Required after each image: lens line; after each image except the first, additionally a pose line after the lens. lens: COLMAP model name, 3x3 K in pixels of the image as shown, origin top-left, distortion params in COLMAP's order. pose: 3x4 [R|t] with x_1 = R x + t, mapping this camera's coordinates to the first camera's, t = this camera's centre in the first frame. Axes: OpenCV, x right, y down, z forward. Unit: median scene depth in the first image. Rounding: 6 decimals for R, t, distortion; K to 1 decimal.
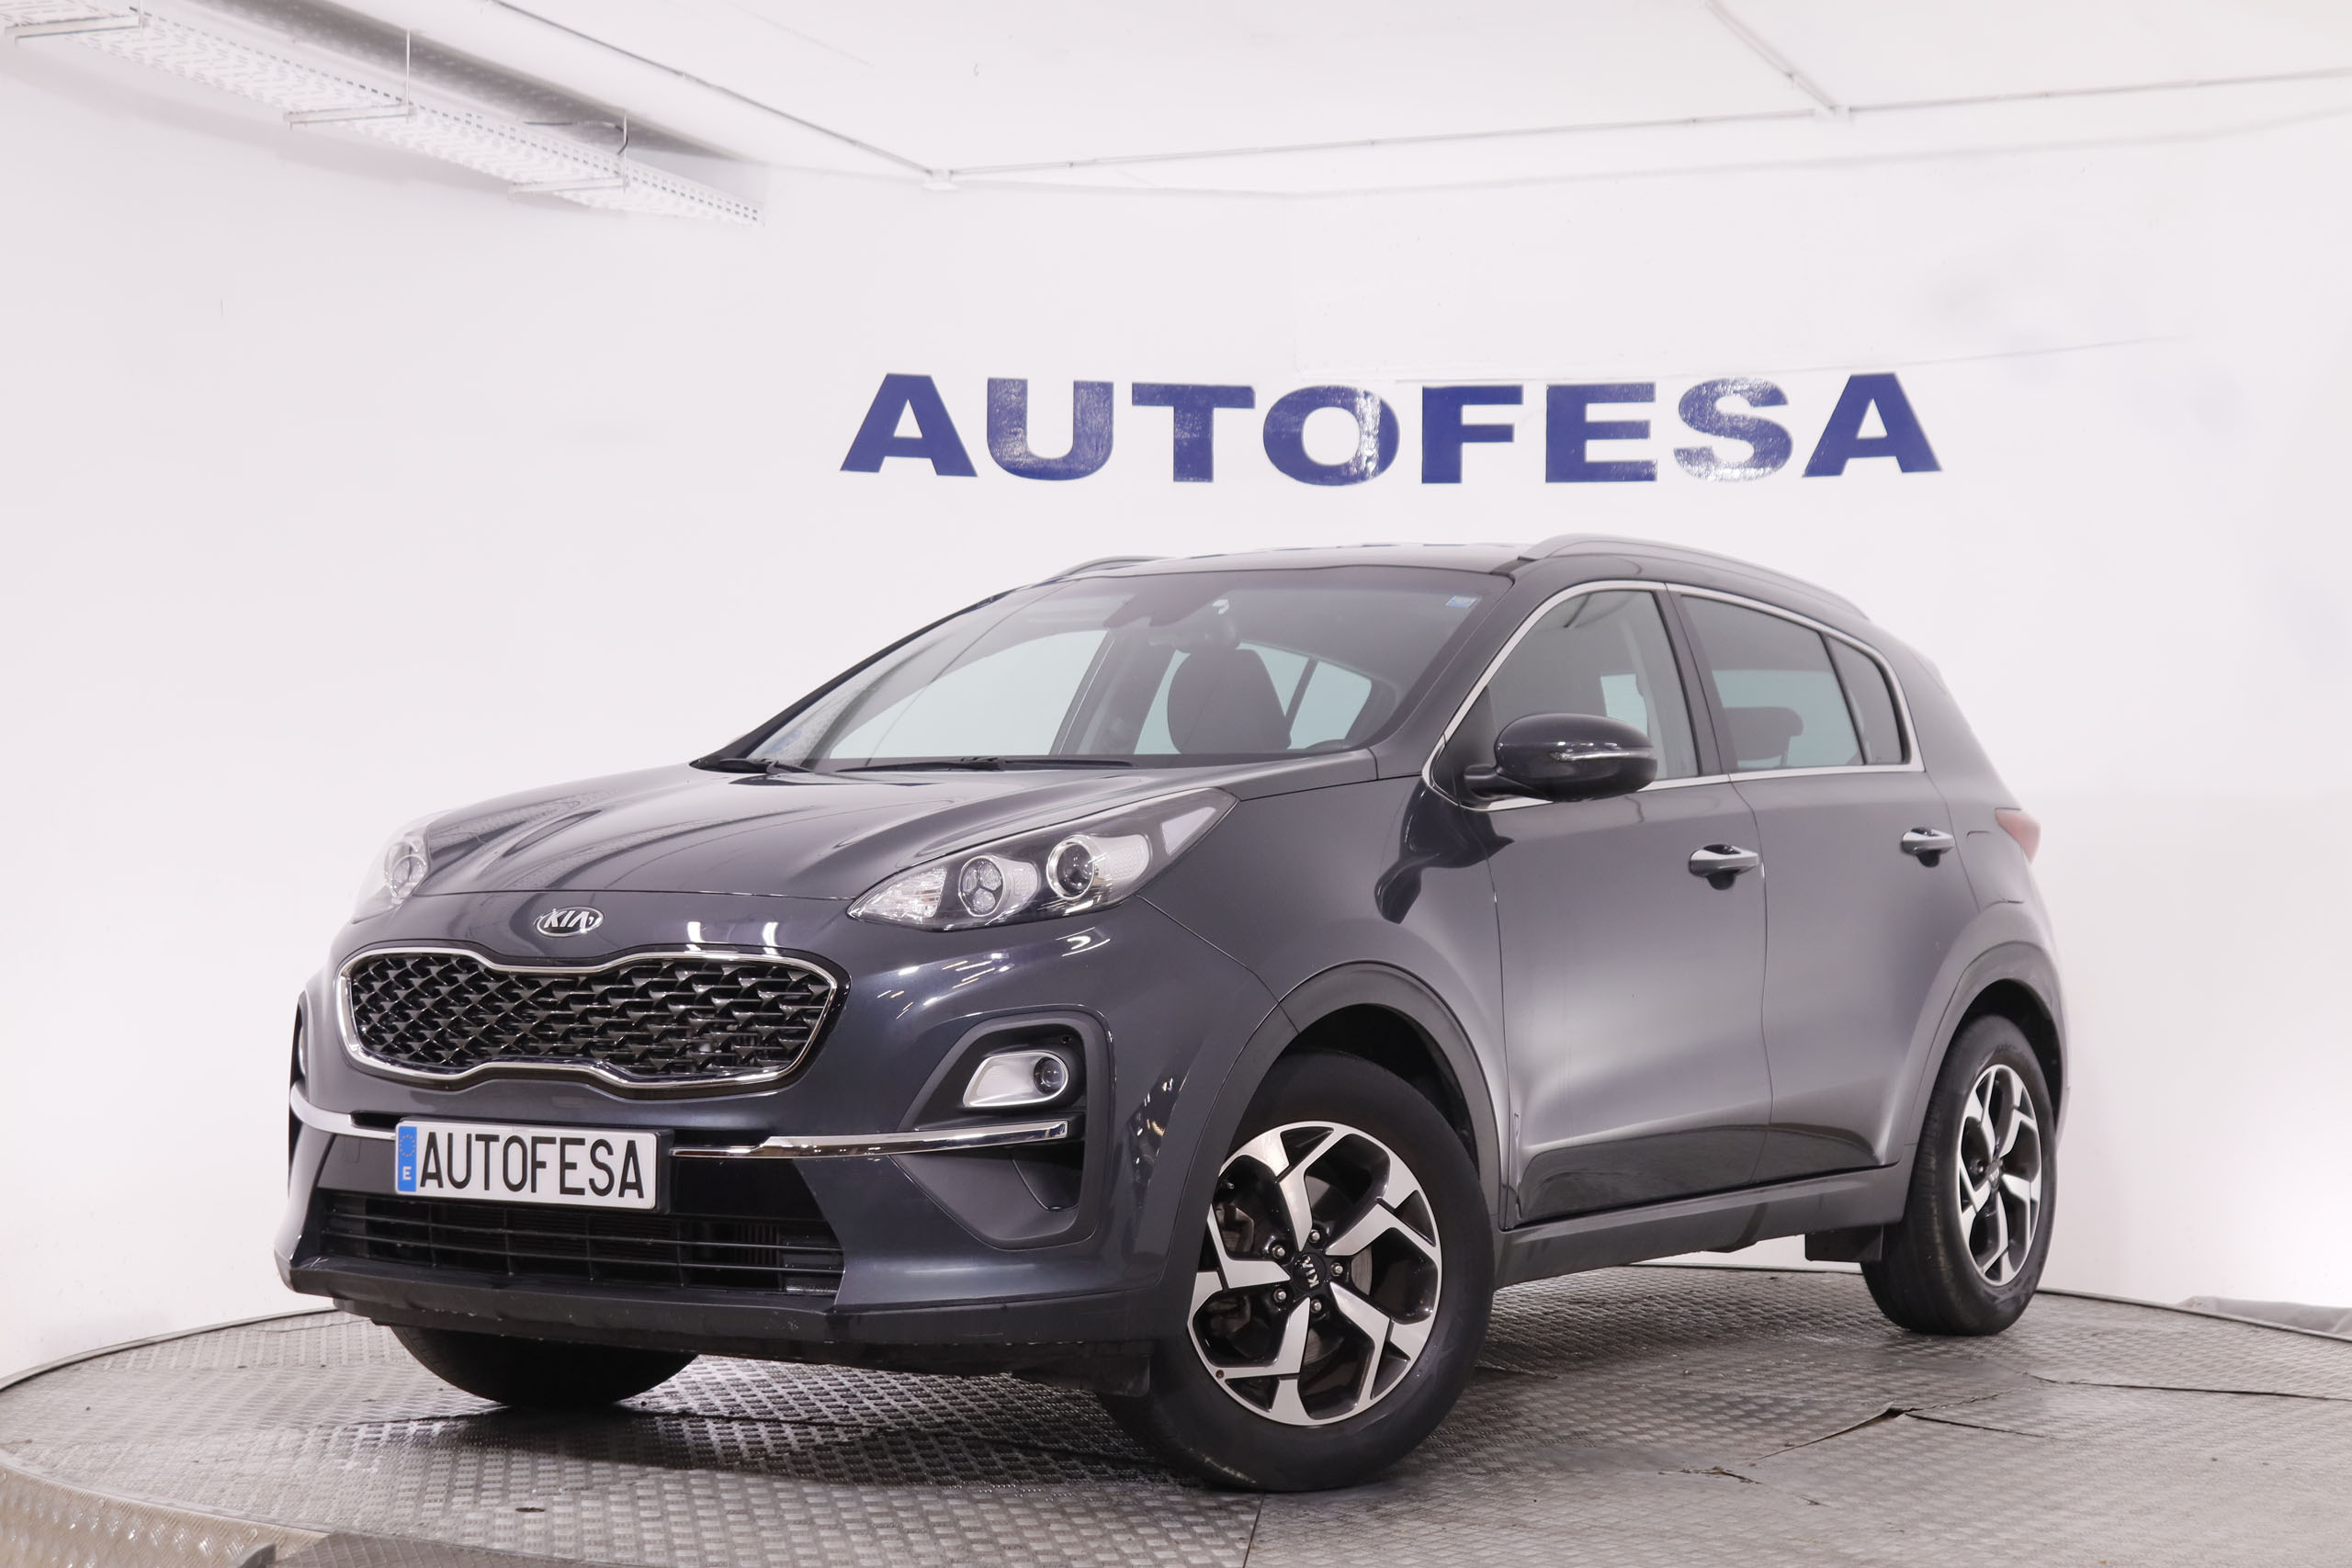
lens RADIAL K [[3920.4, 0, 1194.3], [0, 3920.4, 772.6], [0, 0, 1]] dist [0.025117, 0.000000]
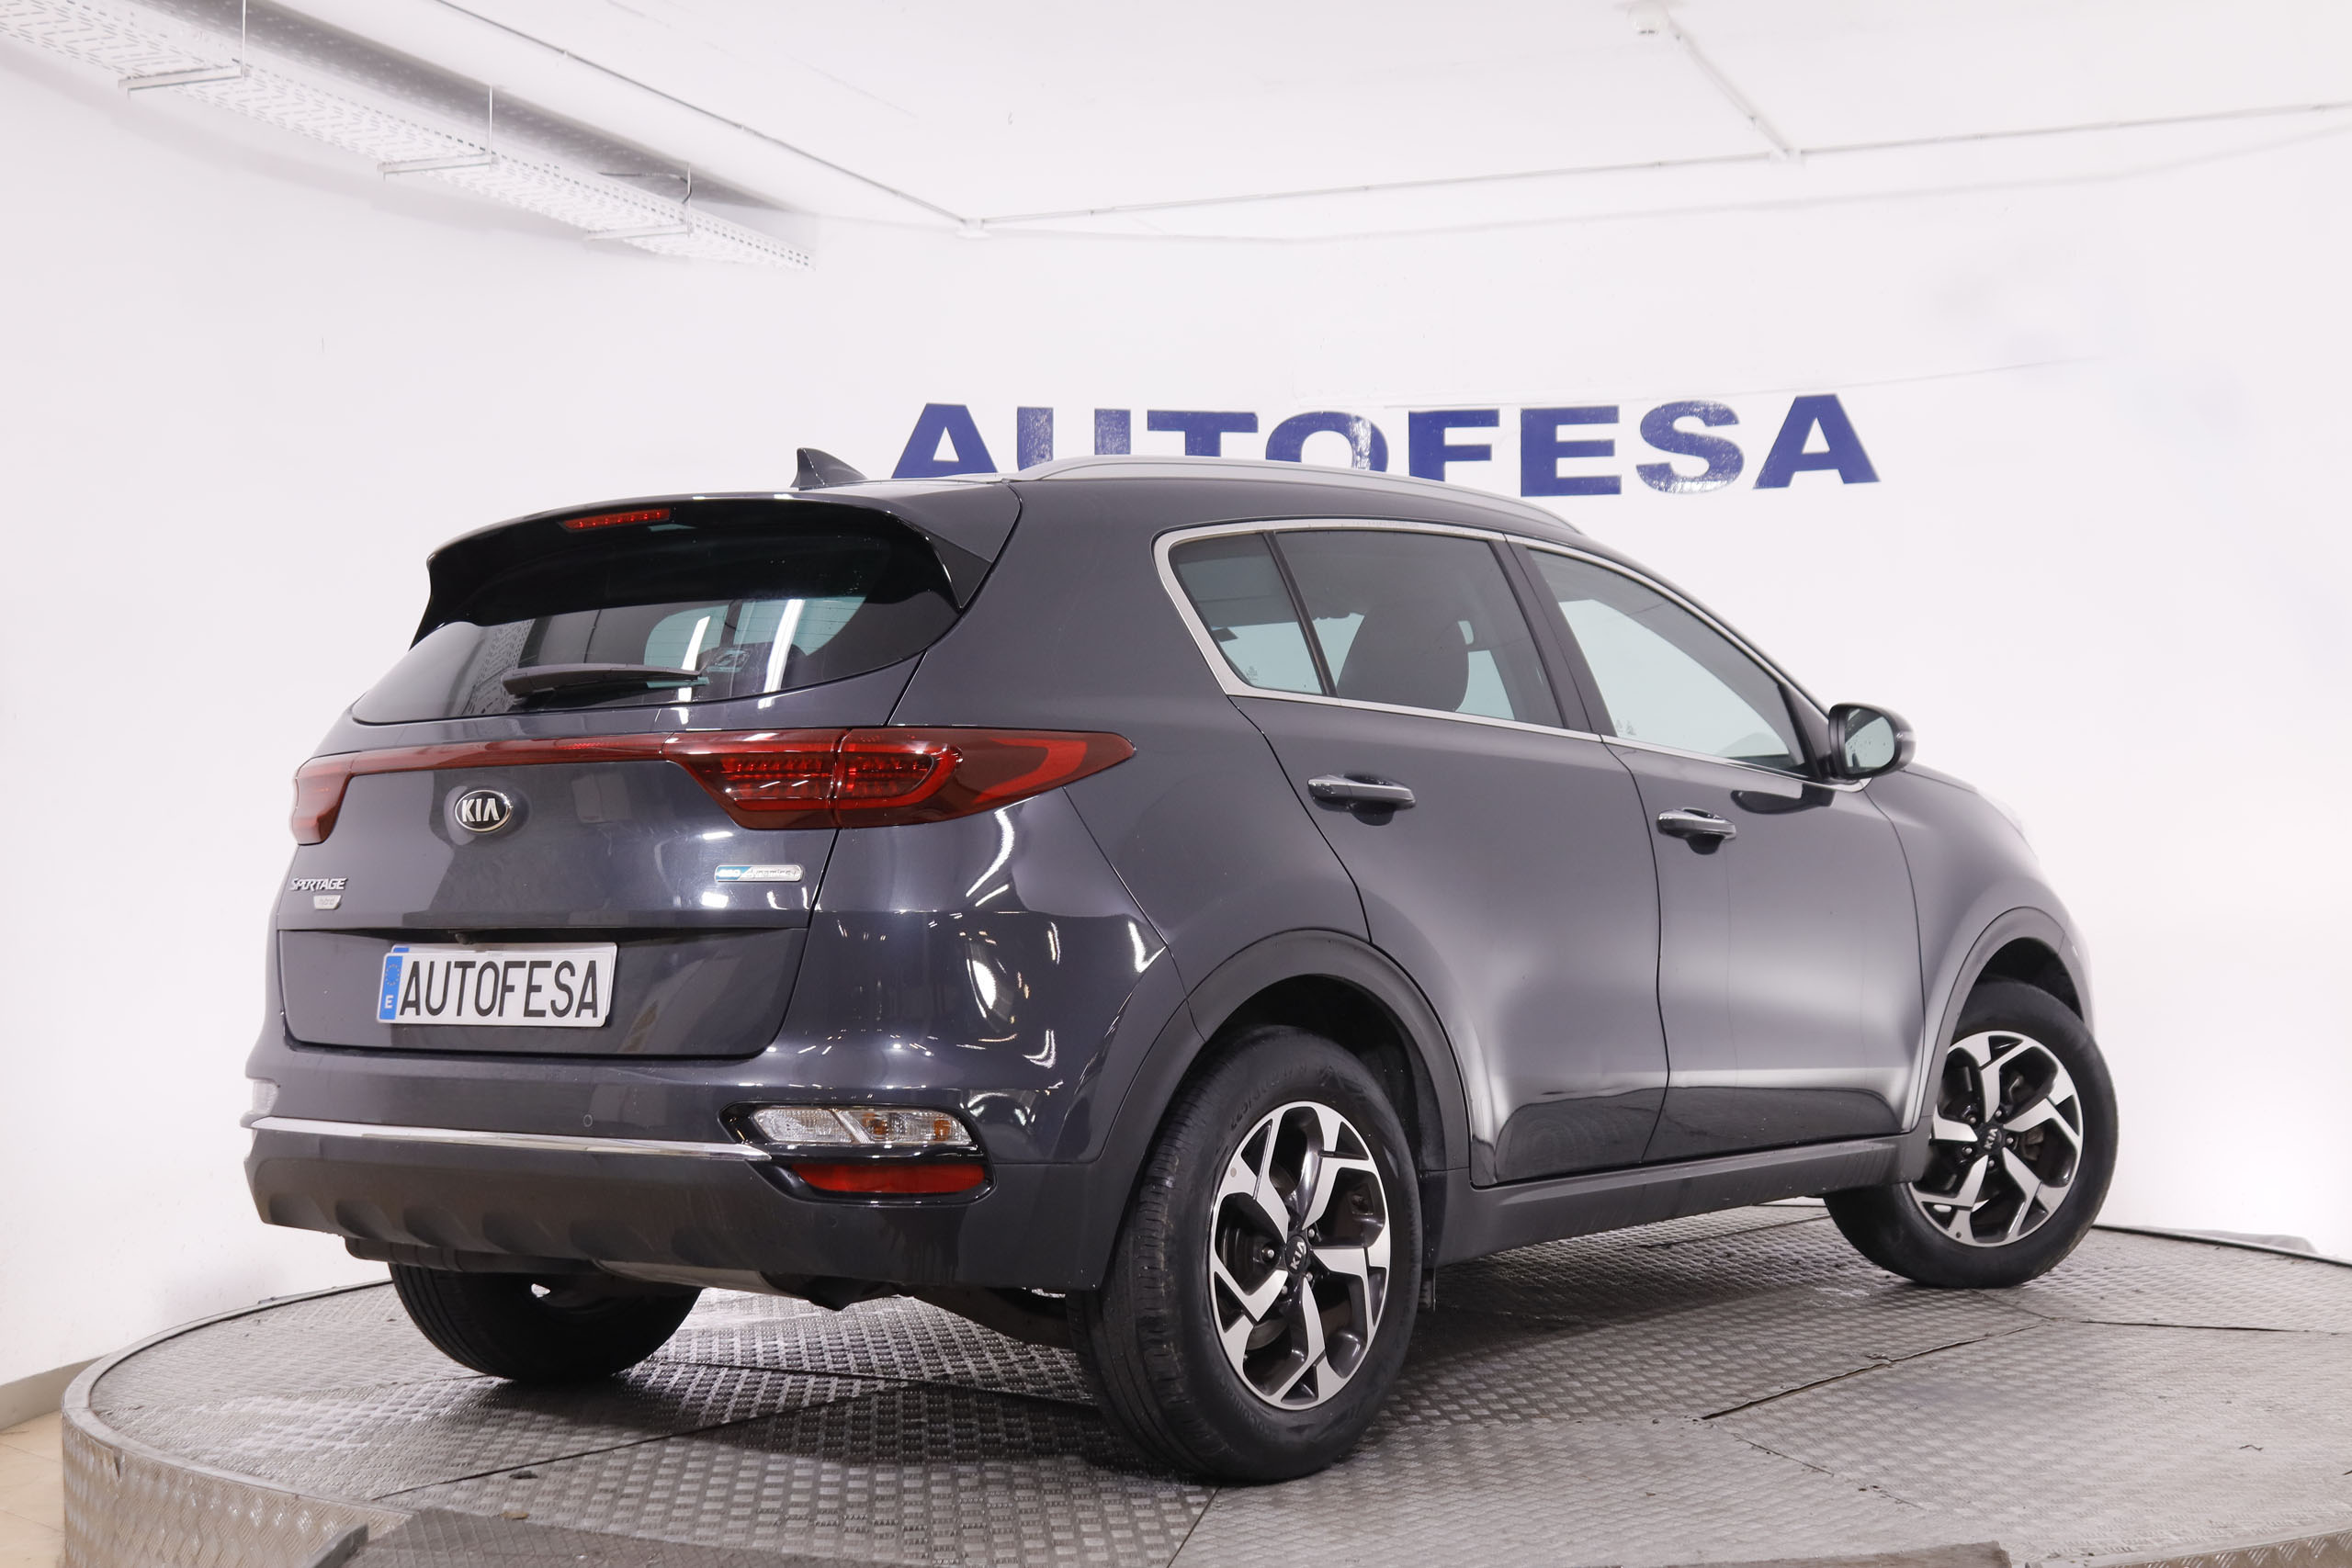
lens RADIAL K [[3321.9, 0, 1199.7], [0, 3321.9, 770.9], [0, 0, 1]] dist [-0.010118, 0.000000]
pose [[0.999898, -0.010360, 0.009865, -0.011864], [0.010357, 0.999946, 0.000359, 0.002504], [-0.009868, -0.000257, 0.999951, 0.063254]]
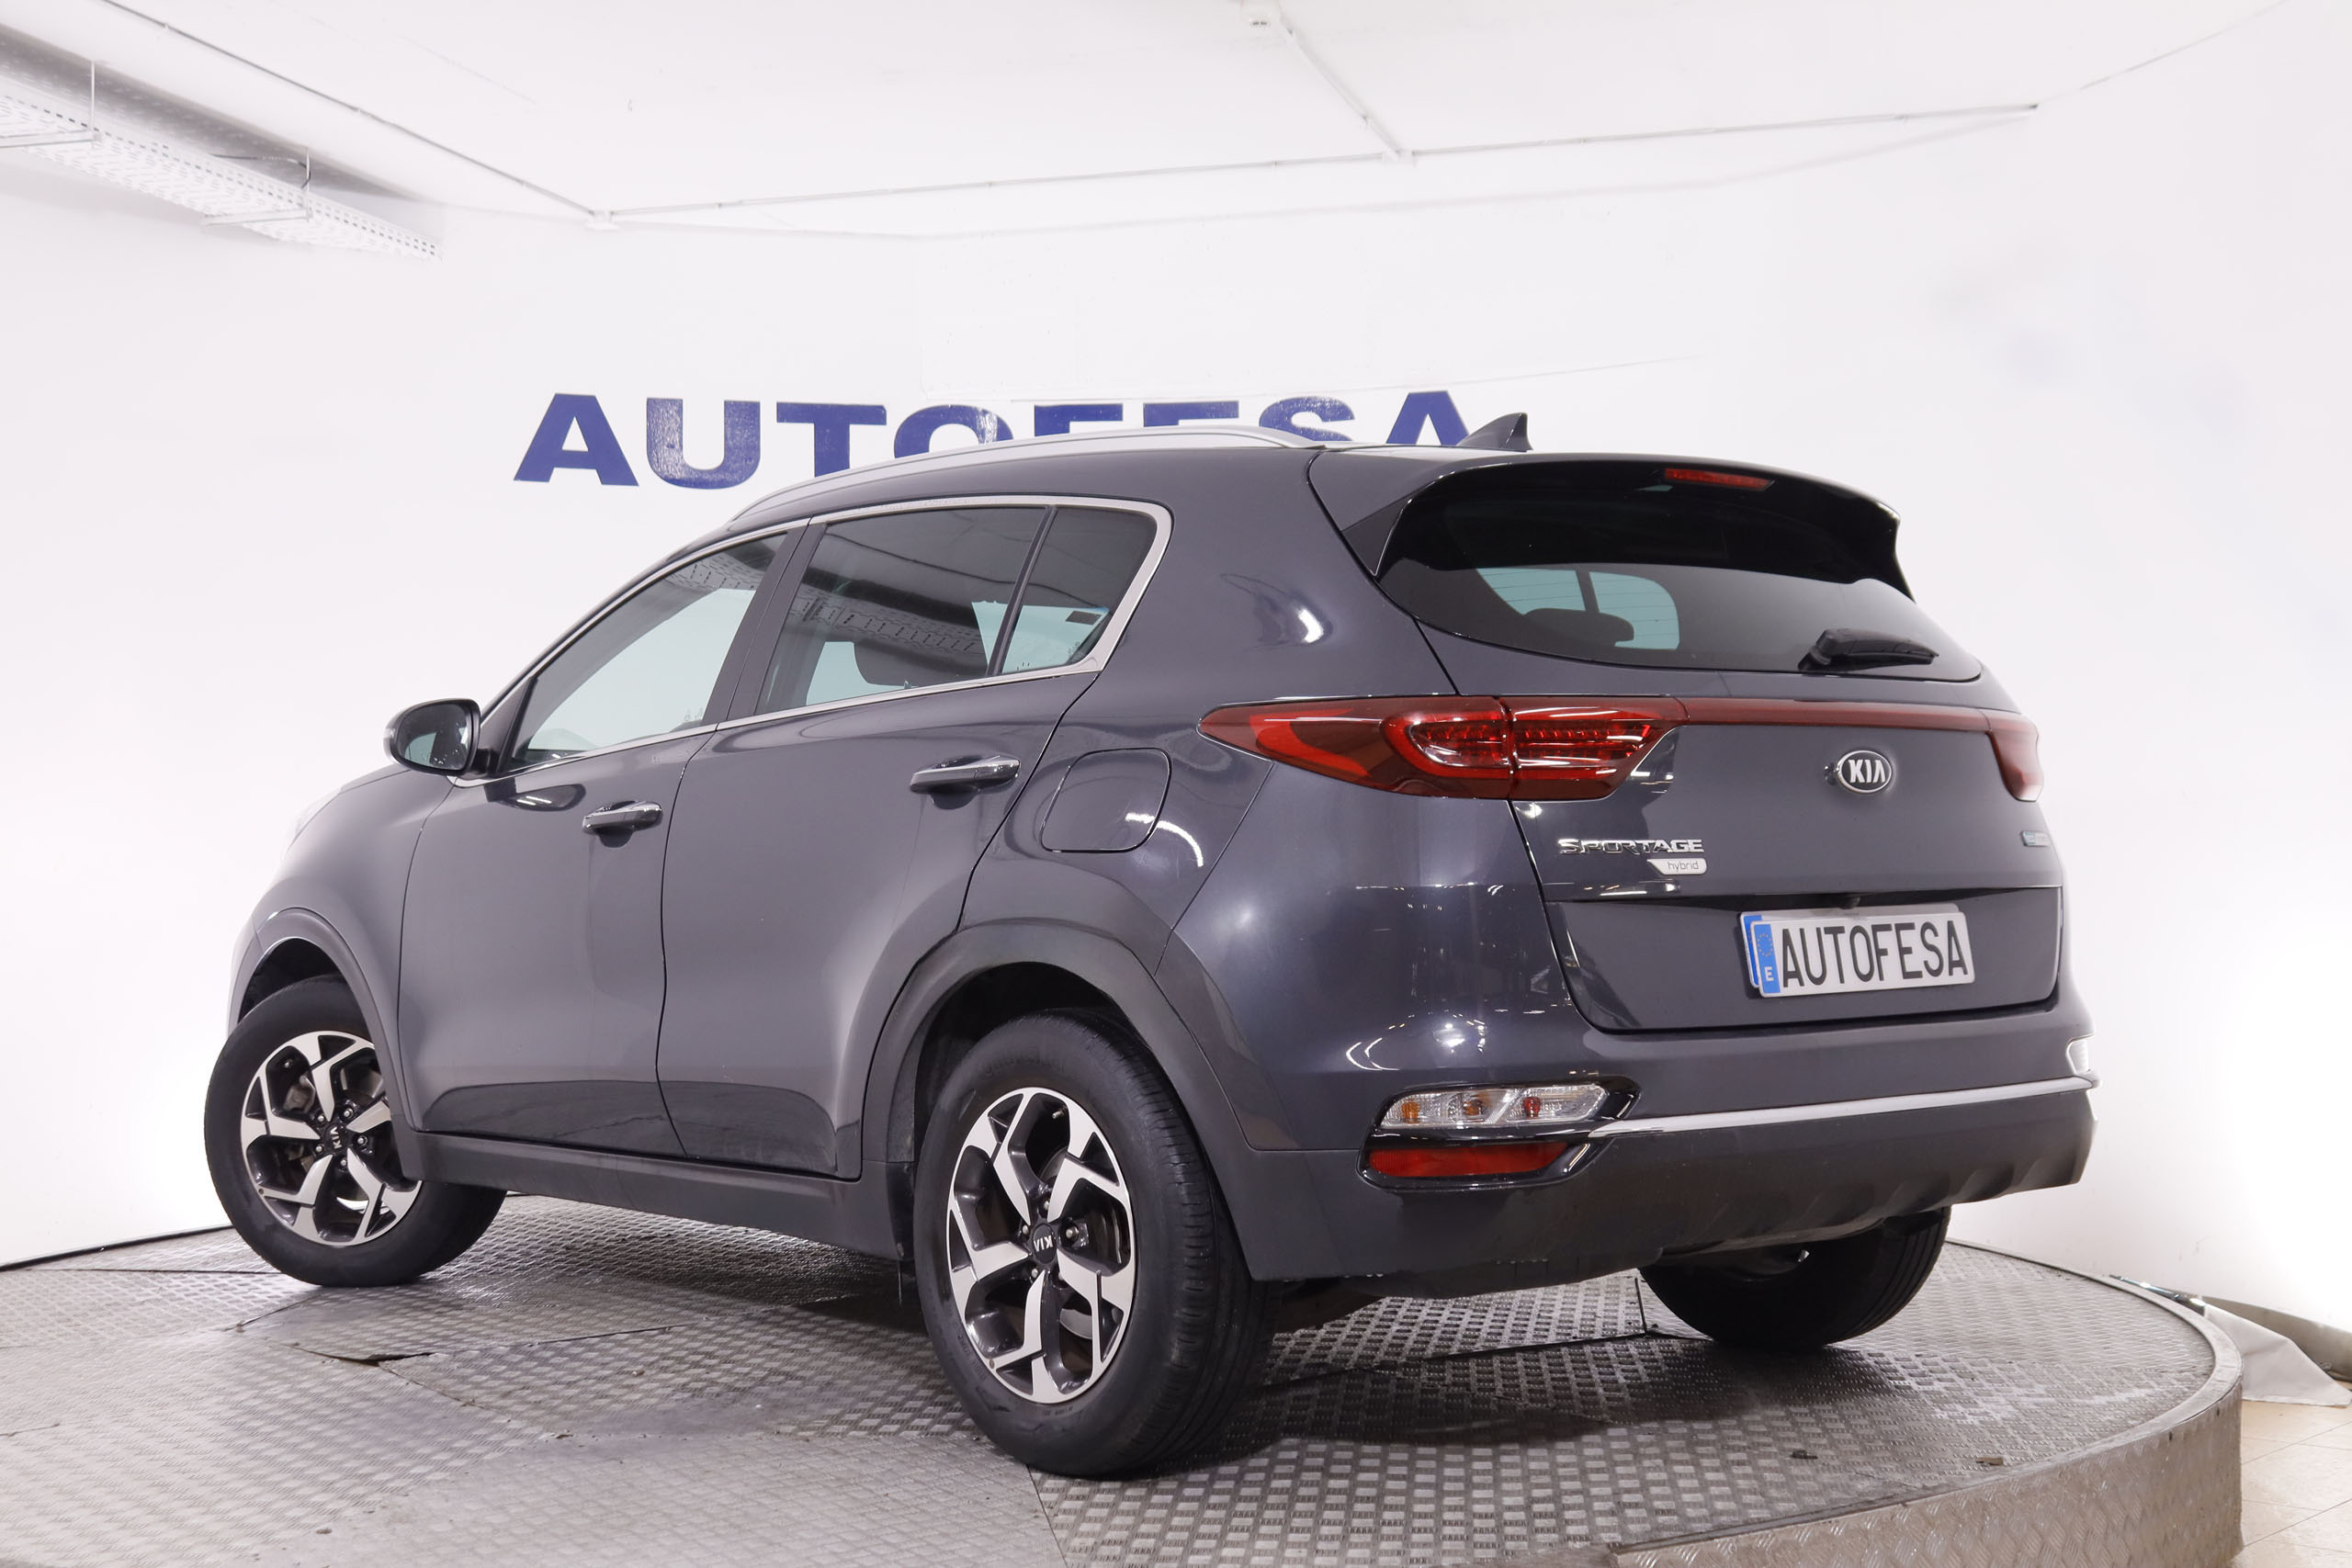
lens RADIAL K [[3098.6, 0, 1187.8], [0, 3098.6, 766.3], [0, 0, 1]] dist [-0.027245, 0.000000]
pose [[0.993294, -0.014320, 0.114729, -0.002388], [0.014011, 0.999896, 0.003503, 0.003709], [-0.114767, -0.001872, 0.993391, 0.108459]]
